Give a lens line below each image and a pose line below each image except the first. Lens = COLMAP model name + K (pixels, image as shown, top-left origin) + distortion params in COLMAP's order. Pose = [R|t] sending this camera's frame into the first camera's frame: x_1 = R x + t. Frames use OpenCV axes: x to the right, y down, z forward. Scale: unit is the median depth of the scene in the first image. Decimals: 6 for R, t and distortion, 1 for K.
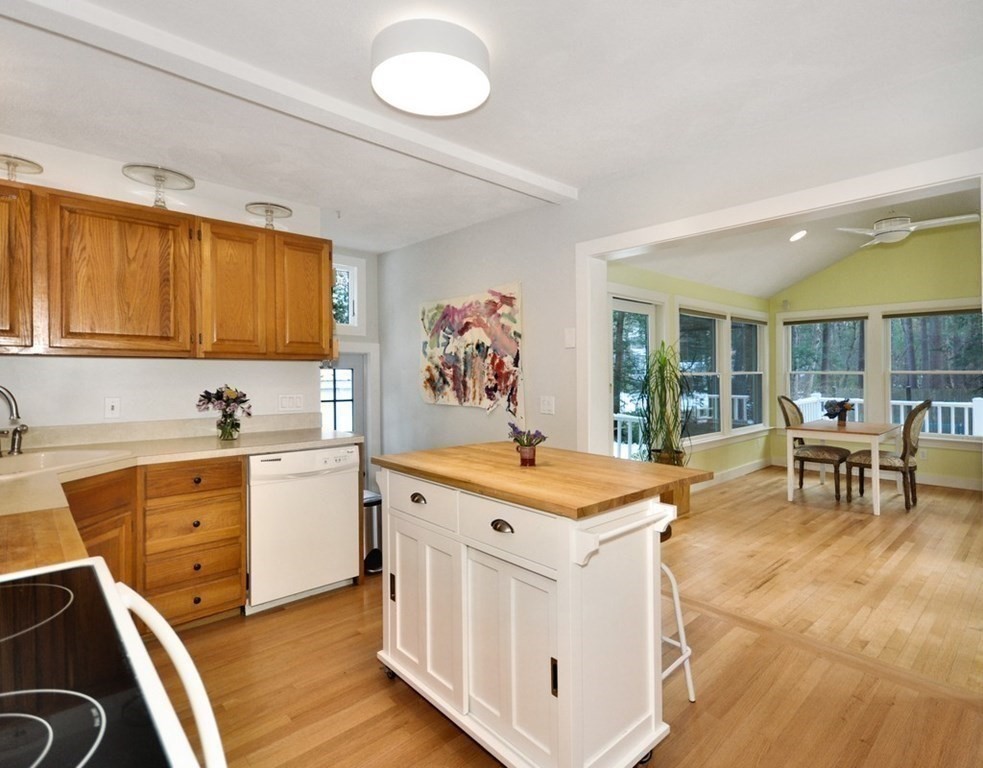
lens RADIAL K [[520.4, 0, 470.2], [0, 520.4, 368.5], [0, 0, 1]] dist [0.006280, 0.001759]
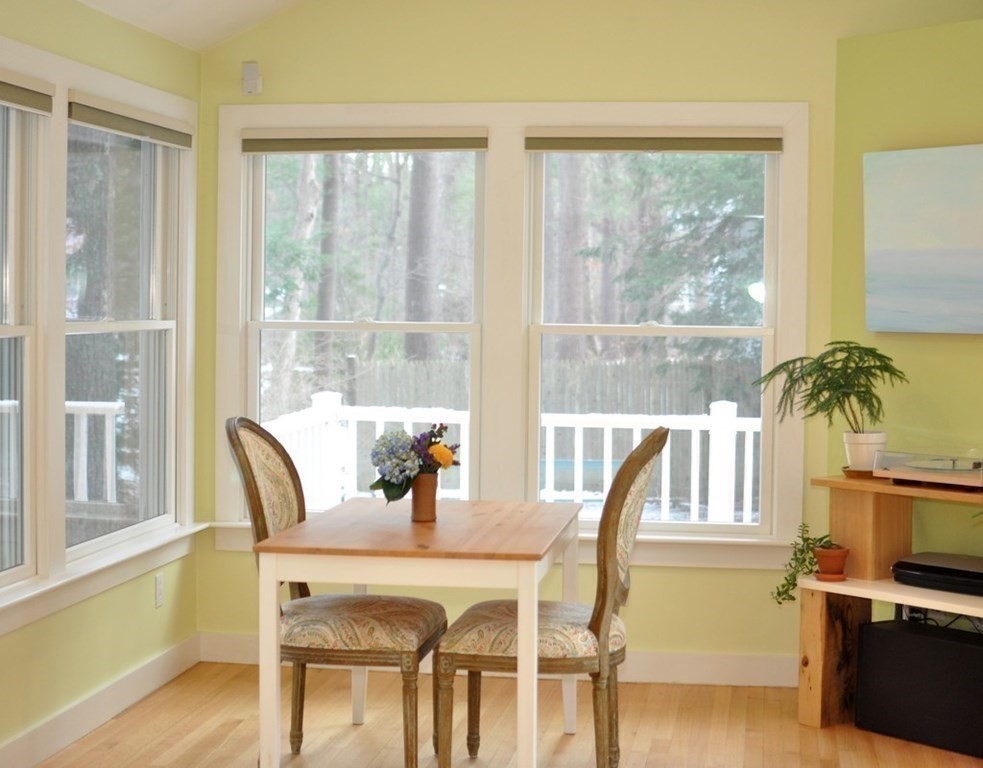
lens RADIAL K [[1841.7, 0, 491.5], [0, 1841.7, 362.7], [0, 0, 1]] dist [-0.113542, -0.030225]
pose [[0.770866, -0.011069, 0.636901, 0.099870], [-0.014461, 0.999287, 0.034869, -0.009343], [-0.636833, -0.036090, 0.770157, 0.195047]]
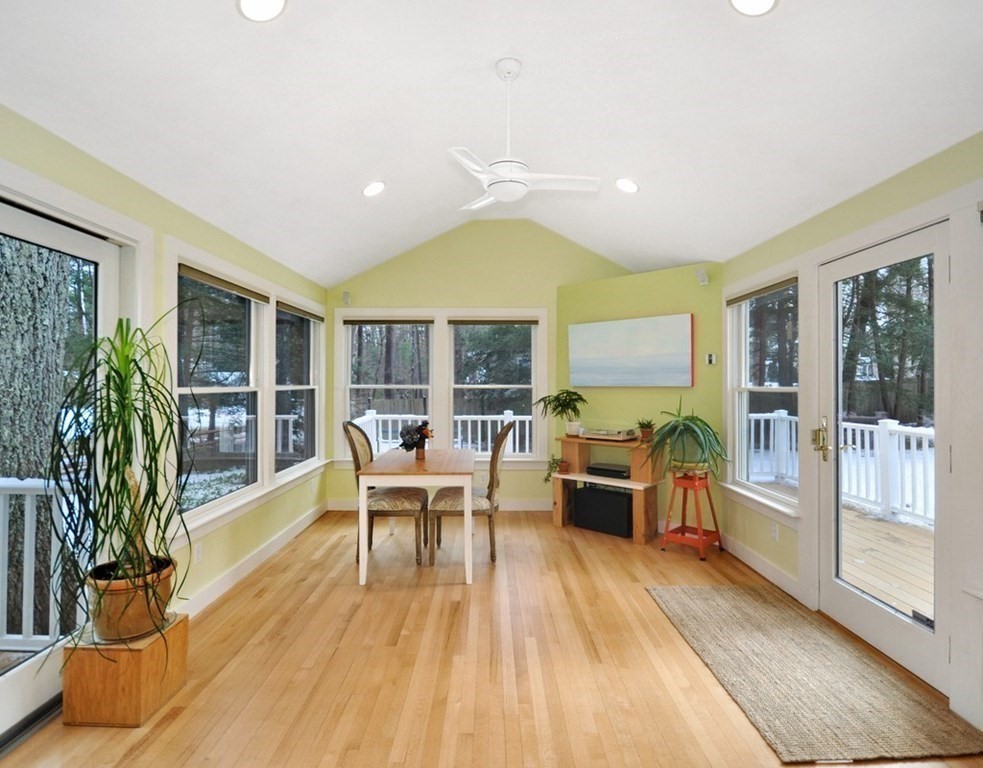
lens RADIAL K [[533.6, 0, 512.0], [0, 533.6, 381.1], [0, 0, 1]] dist [0.003001, 0.000593]
pose [[0.633219, 0.005022, 0.773956, 0.179934], [-0.006852, 0.999976, -0.000883, -0.001717], [-0.773942, -0.004745, 0.633239, 0.367361]]
